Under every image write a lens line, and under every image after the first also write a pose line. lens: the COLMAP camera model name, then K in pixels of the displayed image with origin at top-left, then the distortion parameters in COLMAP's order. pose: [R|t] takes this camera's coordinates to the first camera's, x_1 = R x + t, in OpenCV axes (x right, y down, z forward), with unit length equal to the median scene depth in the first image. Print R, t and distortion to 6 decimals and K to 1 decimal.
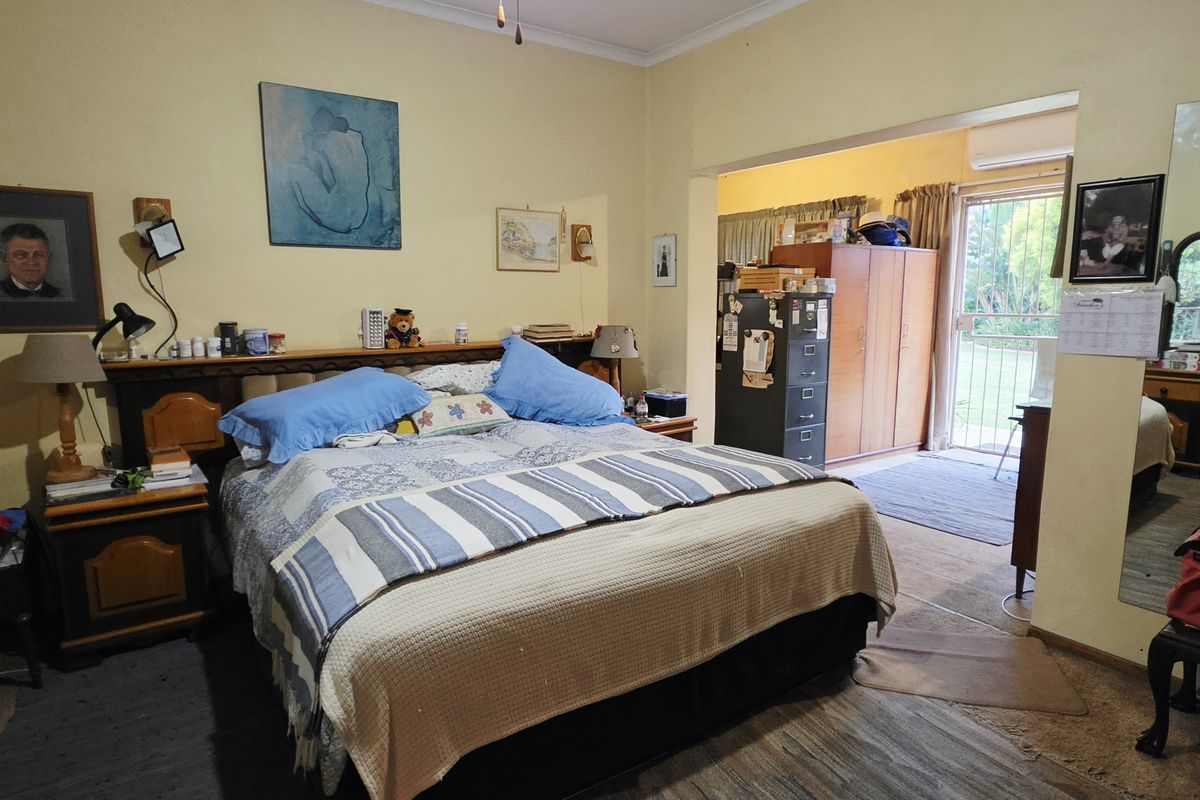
lens RADIAL K [[689.9, 0, 595.4], [0, 689.9, 401.5], [0, 0, 1]] dist [0.005877, -0.001784]
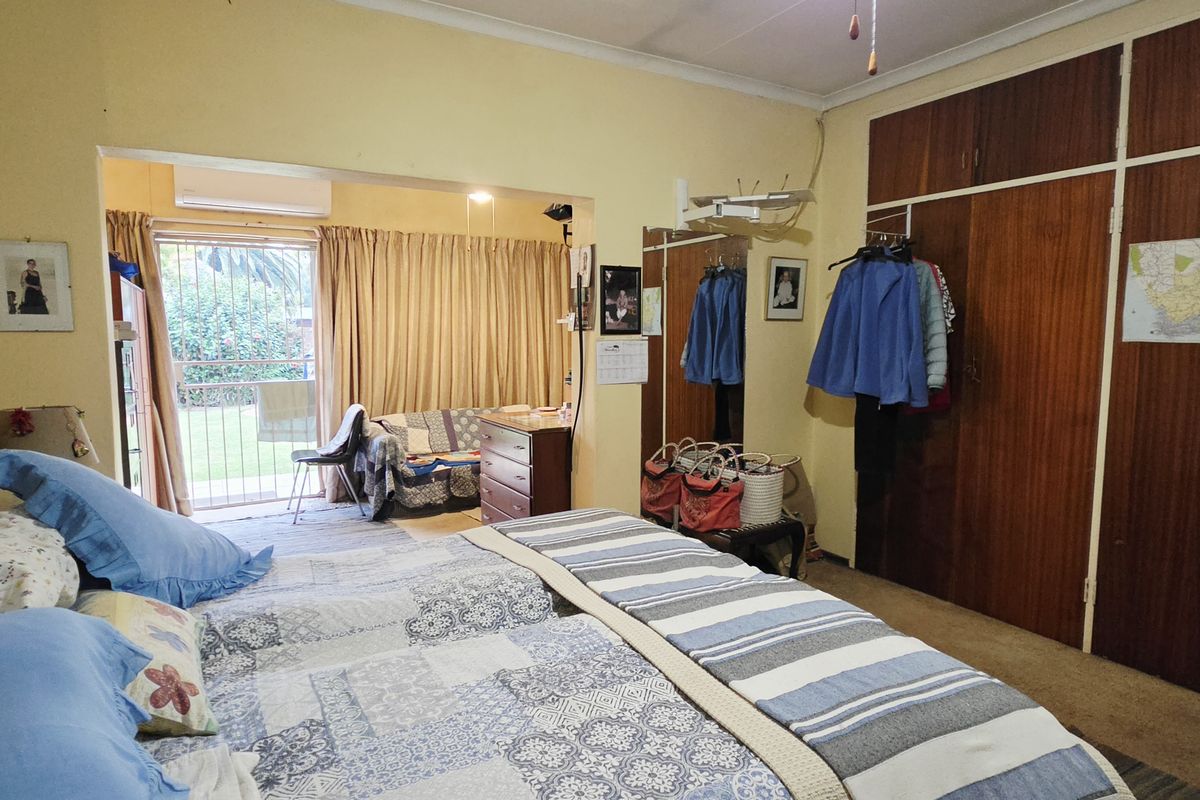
lens RADIAL K [[689.9, 0, 595.4], [0, 689.9, 401.5], [0, 0, 1]] dist [0.005877, -0.001784]
pose [[0.102950, -0.094110, 0.990224, -0.572831], [0.154394, 0.984961, 0.077558, -0.118863], [-0.982631, 0.144900, 0.115932, 0.699170]]
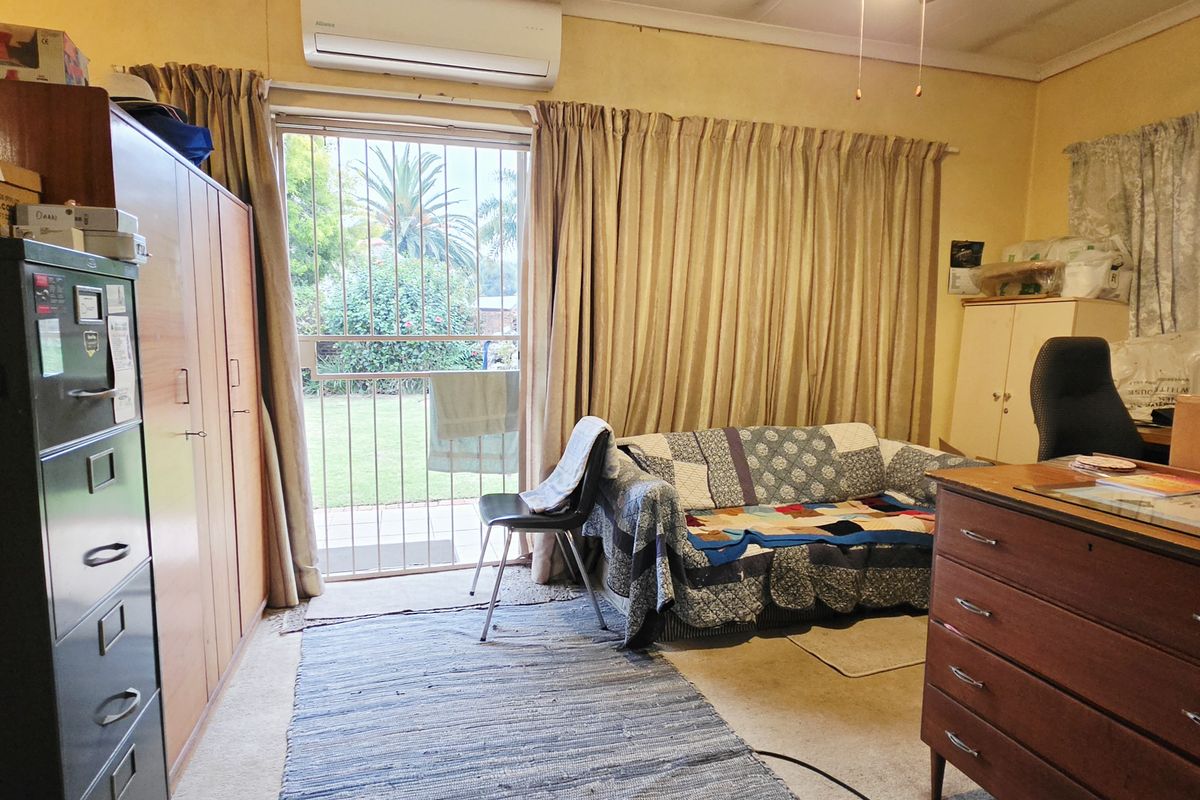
lens RADIAL K [[689.9, 0, 595.4], [0, 689.9, 401.5], [0, 0, 1]] dist [0.005877, -0.001784]
pose [[0.329576, -0.095777, 0.939258, 0.197631], [0.134837, 0.989418, 0.053579, -0.142531], [-0.934451, 0.108988, 0.339003, 1.167004]]
